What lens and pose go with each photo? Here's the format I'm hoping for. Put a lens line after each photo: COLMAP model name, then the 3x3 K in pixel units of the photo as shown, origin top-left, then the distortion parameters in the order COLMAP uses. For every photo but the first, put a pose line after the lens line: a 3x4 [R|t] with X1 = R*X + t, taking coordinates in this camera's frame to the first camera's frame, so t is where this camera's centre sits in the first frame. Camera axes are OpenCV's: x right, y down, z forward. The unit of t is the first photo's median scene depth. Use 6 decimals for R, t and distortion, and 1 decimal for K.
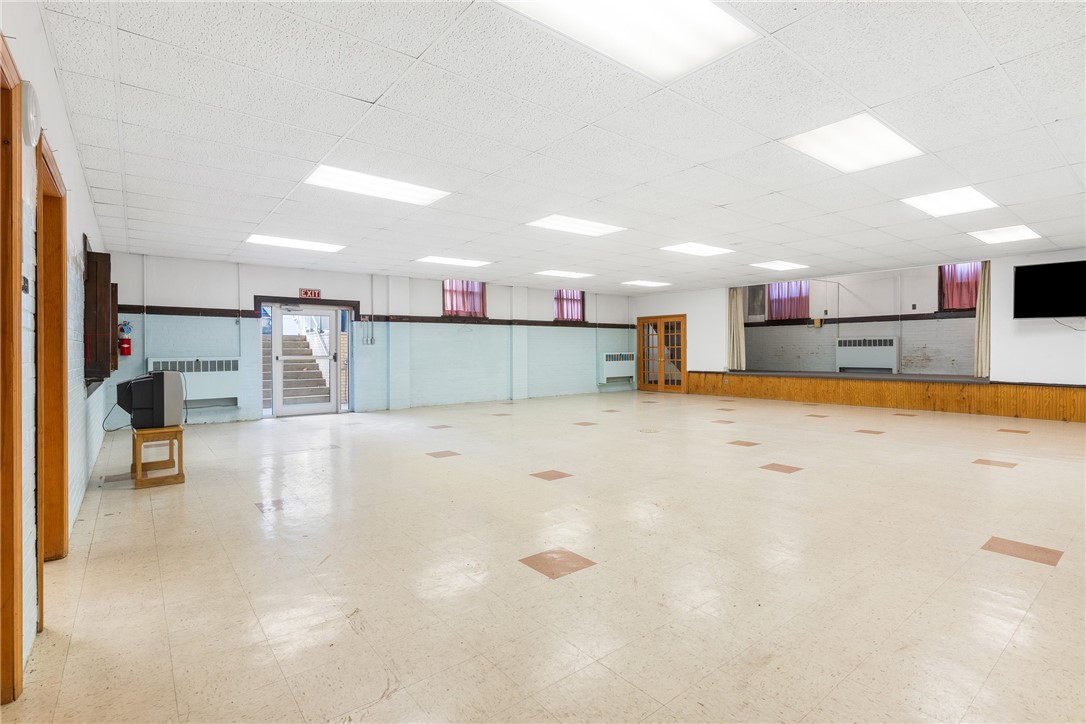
lens RADIAL K [[520.7, 0, 543.7], [0, 520.7, 360.9], [0, 0, 1]] dist [-0.000133, -0.000313]
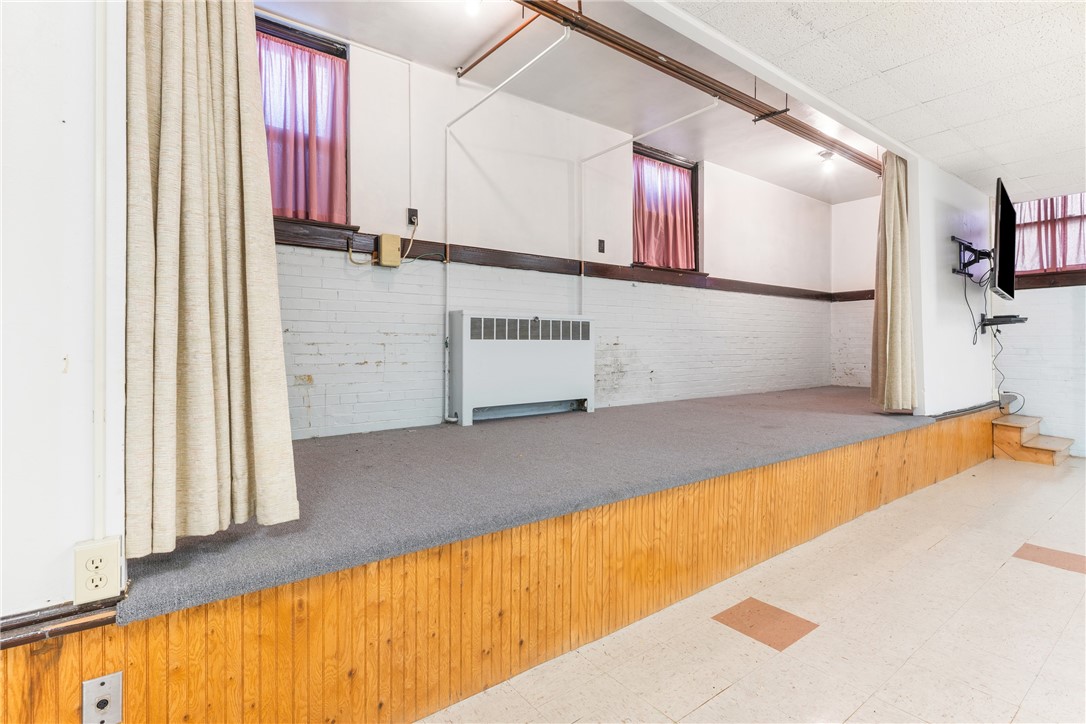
lens RADIAL K [[520.7, 0, 546.5], [0, 520.7, 350.8], [0, 0, 1]] dist [-0.000133, -0.000313]
pose [[0.025924, -0.005014, 0.999651, 0.281179], [0.023485, 0.999714, 0.004405, -0.022164], [-0.999388, 0.023363, 0.026035, 0.984252]]
